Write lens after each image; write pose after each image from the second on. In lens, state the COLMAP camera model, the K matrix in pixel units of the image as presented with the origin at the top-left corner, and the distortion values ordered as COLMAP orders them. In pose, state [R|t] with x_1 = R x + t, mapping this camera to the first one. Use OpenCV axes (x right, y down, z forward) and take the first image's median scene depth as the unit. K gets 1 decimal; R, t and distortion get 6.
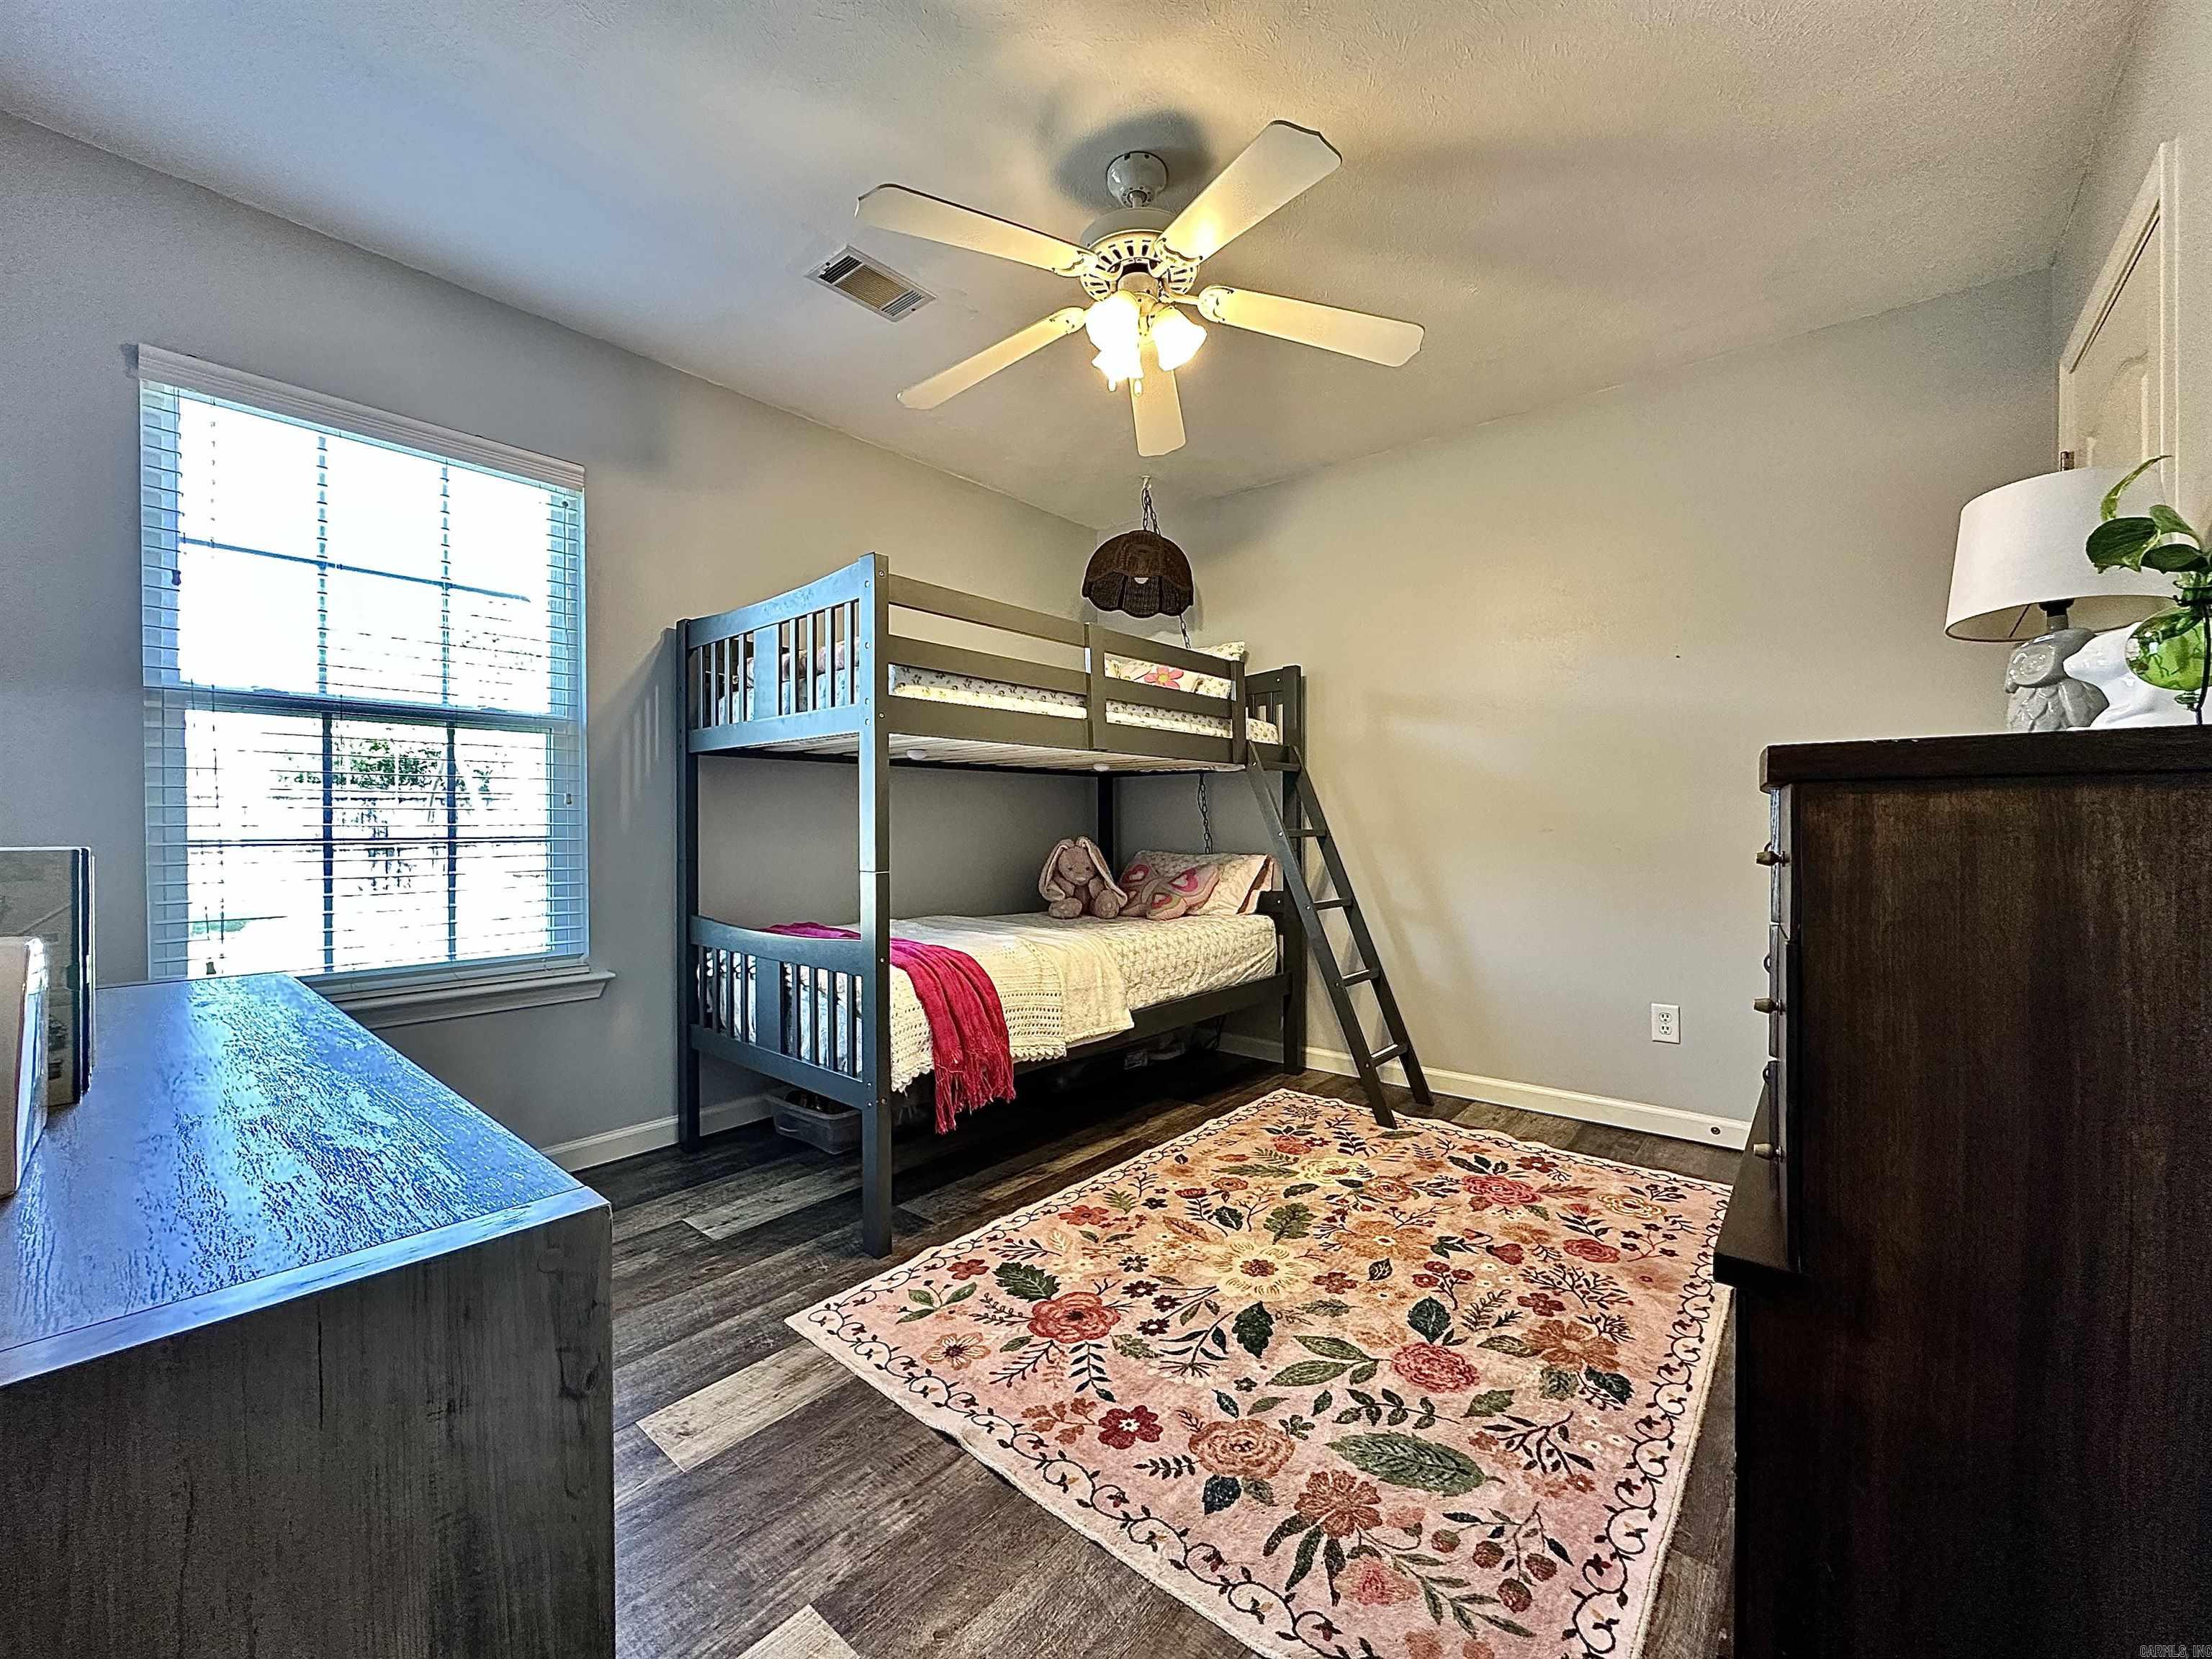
lens RADIAL K [[883.1, 0, 1108.7], [0, 883.1, 819.6], [0, 0, 1]] dist [-0.002041, 0.000085]
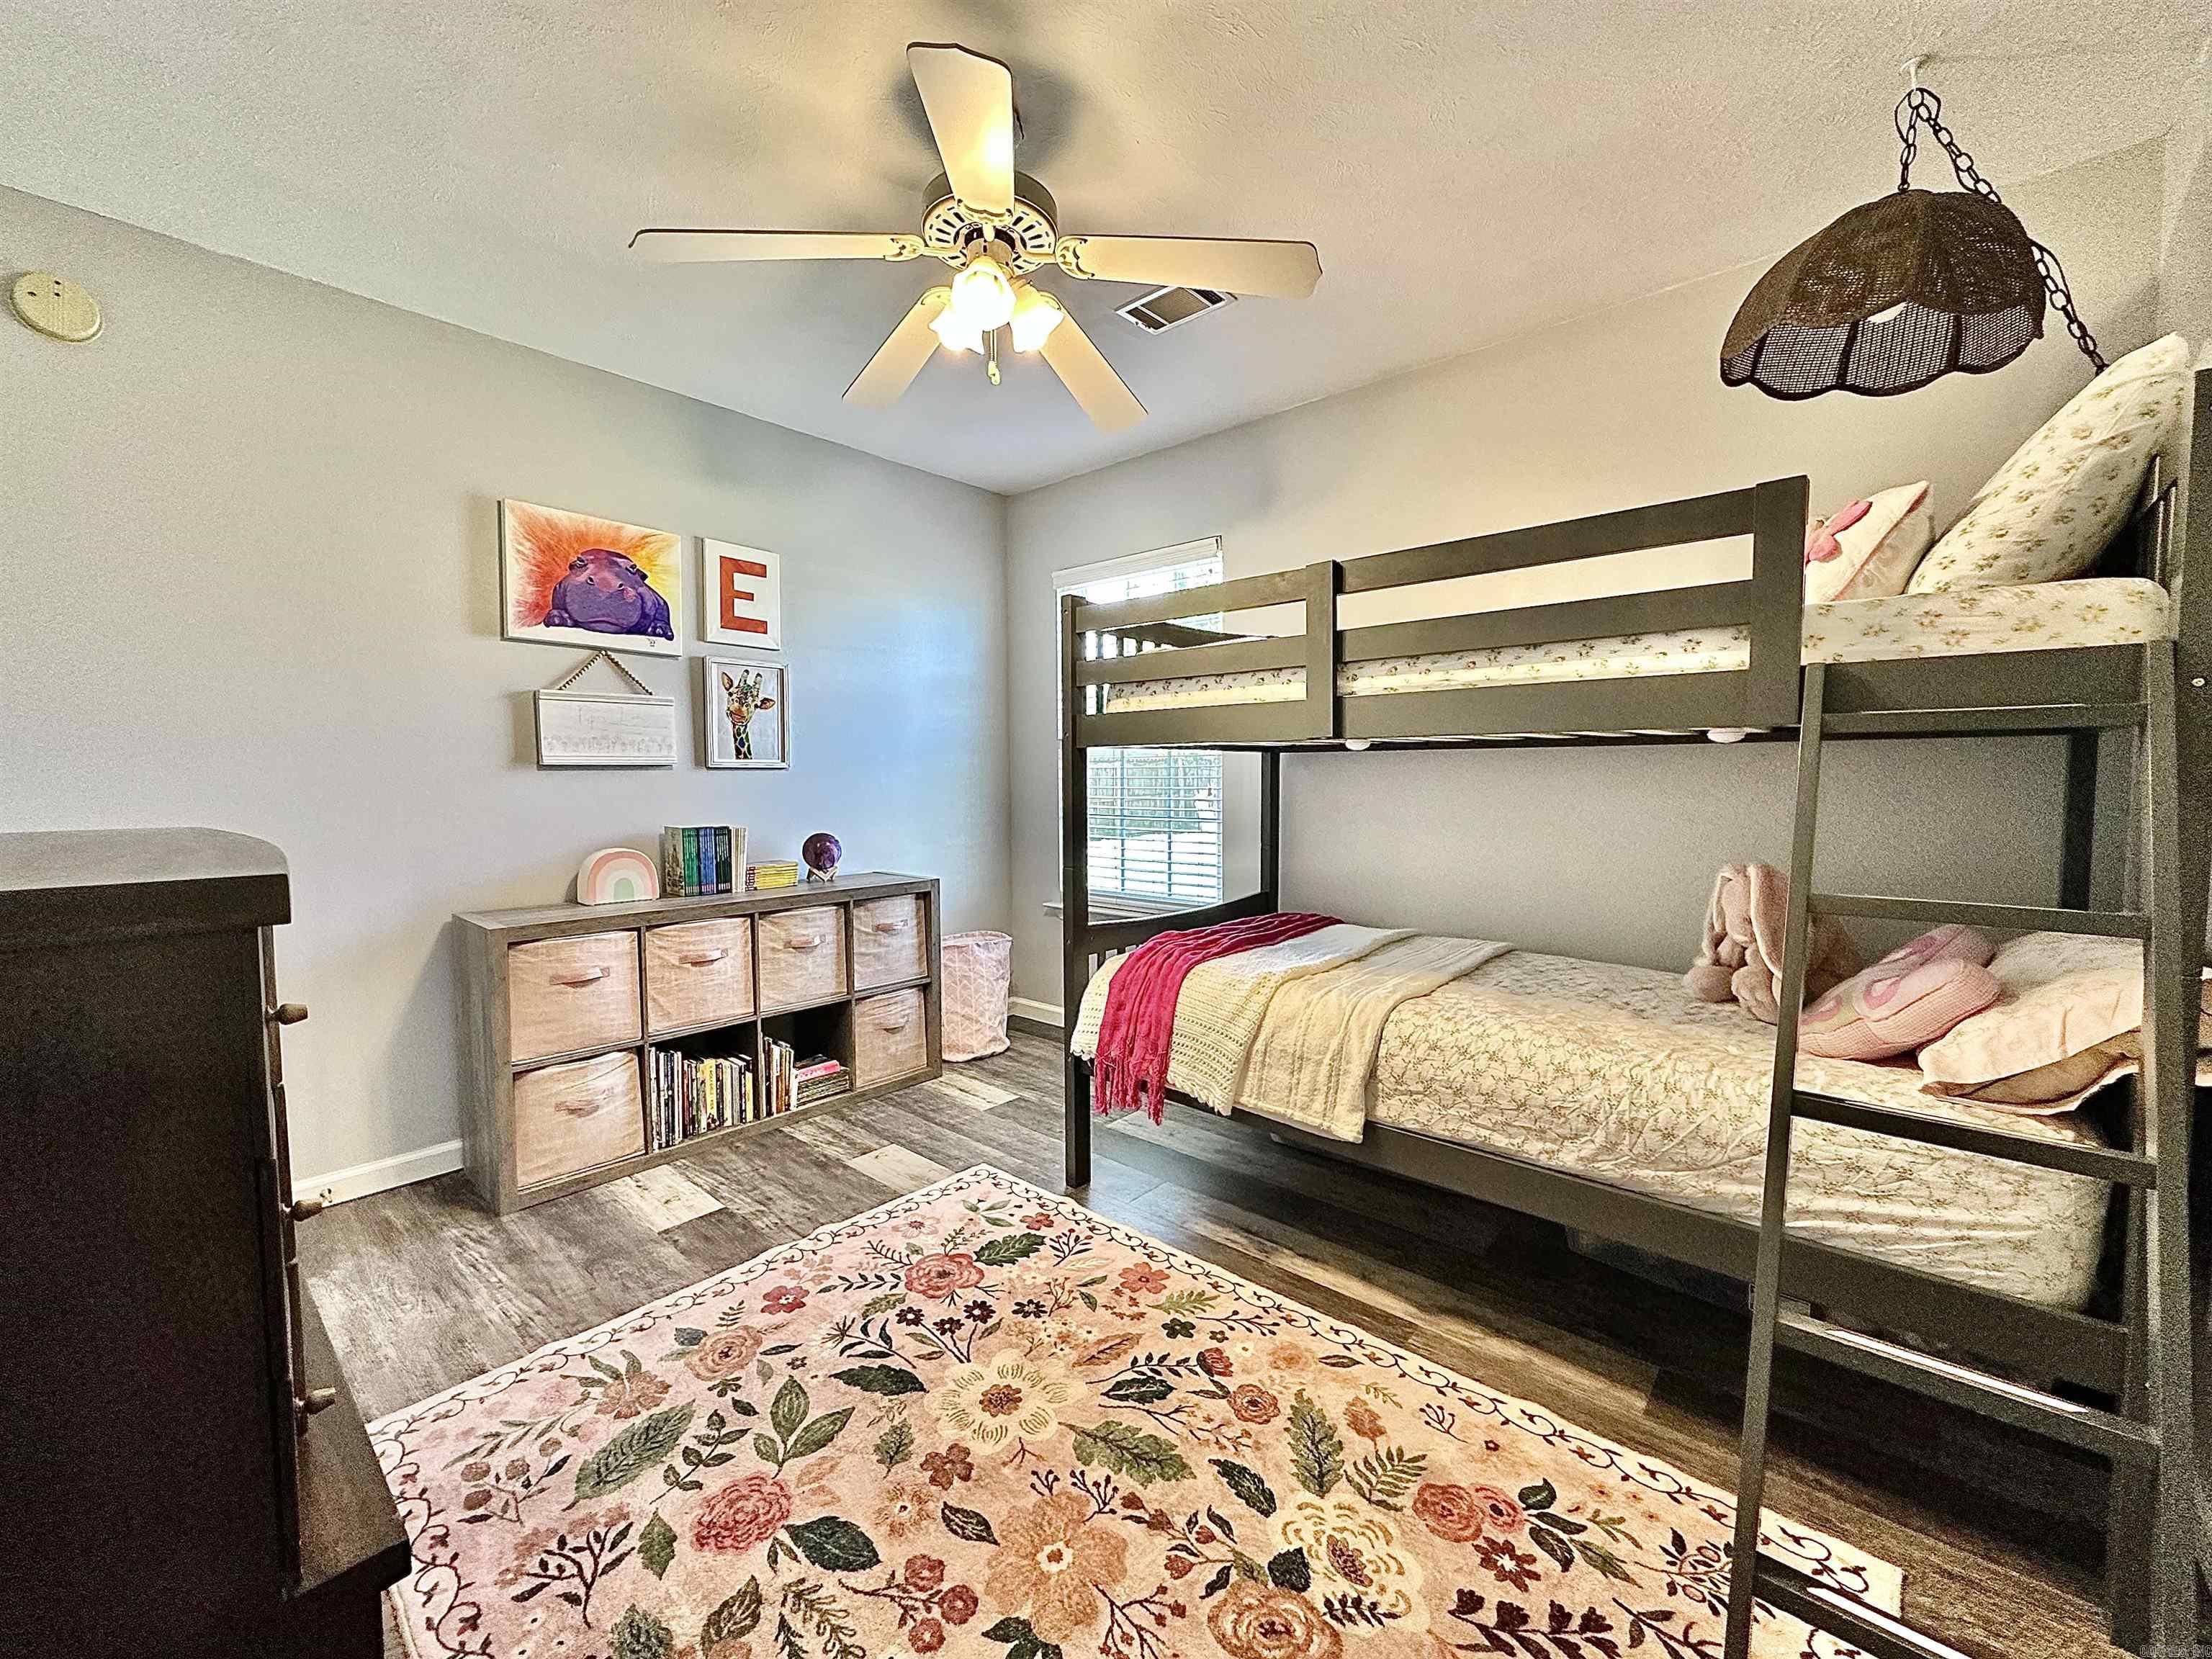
lens RADIAL K [[883.1, 0, 1101.9], [0, 883.1, 816.5], [0, 0, 1]] dist [-0.002041, 0.000085]
pose [[-0.030140, 0.049283, -0.998330, 0.829319], [0.010240, 0.998747, 0.048994, -0.060669], [0.999493, -0.008746, -0.030607, 0.975254]]
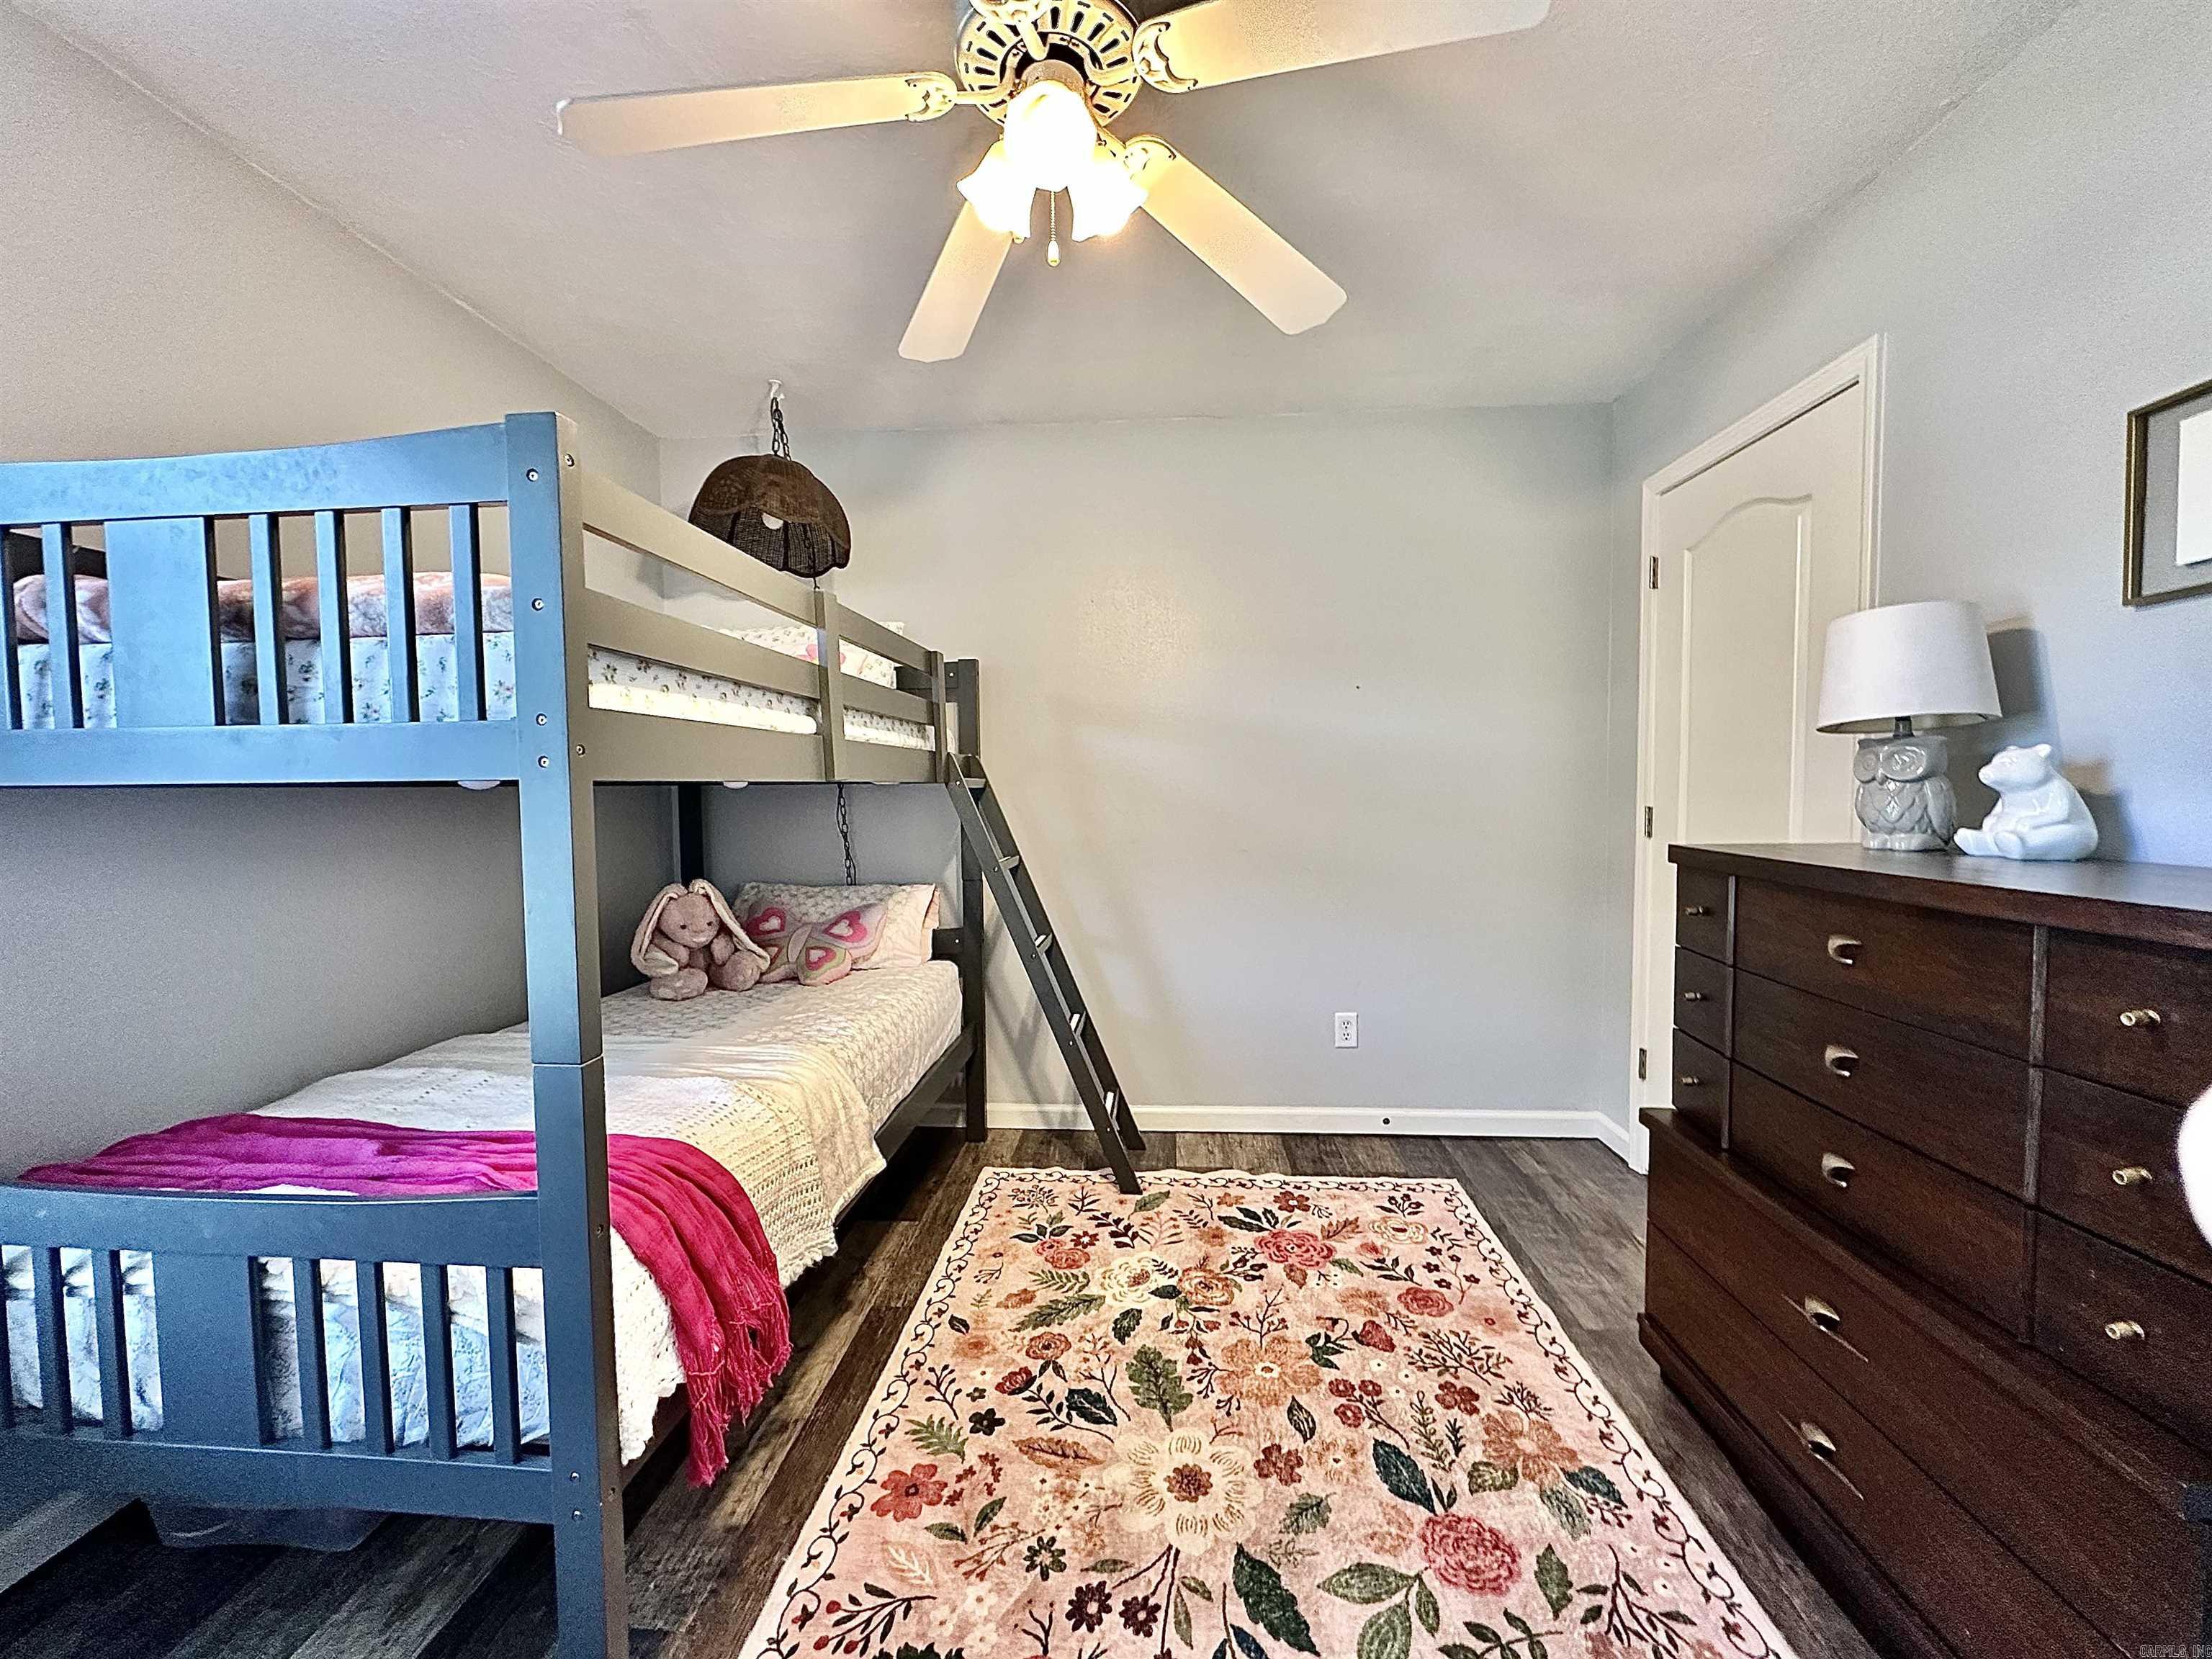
lens RADIAL K [[883.1, 0, 1105.2], [0, 883.1, 823.3], [0, 0, 1]] dist [-0.002041, 0.000085]
pose [[0.812631, -0.031377, 0.581933, -0.277070], [0.005601, 0.998924, 0.046039, -0.088589], [-0.582751, -0.034153, 0.811933, 0.380311]]
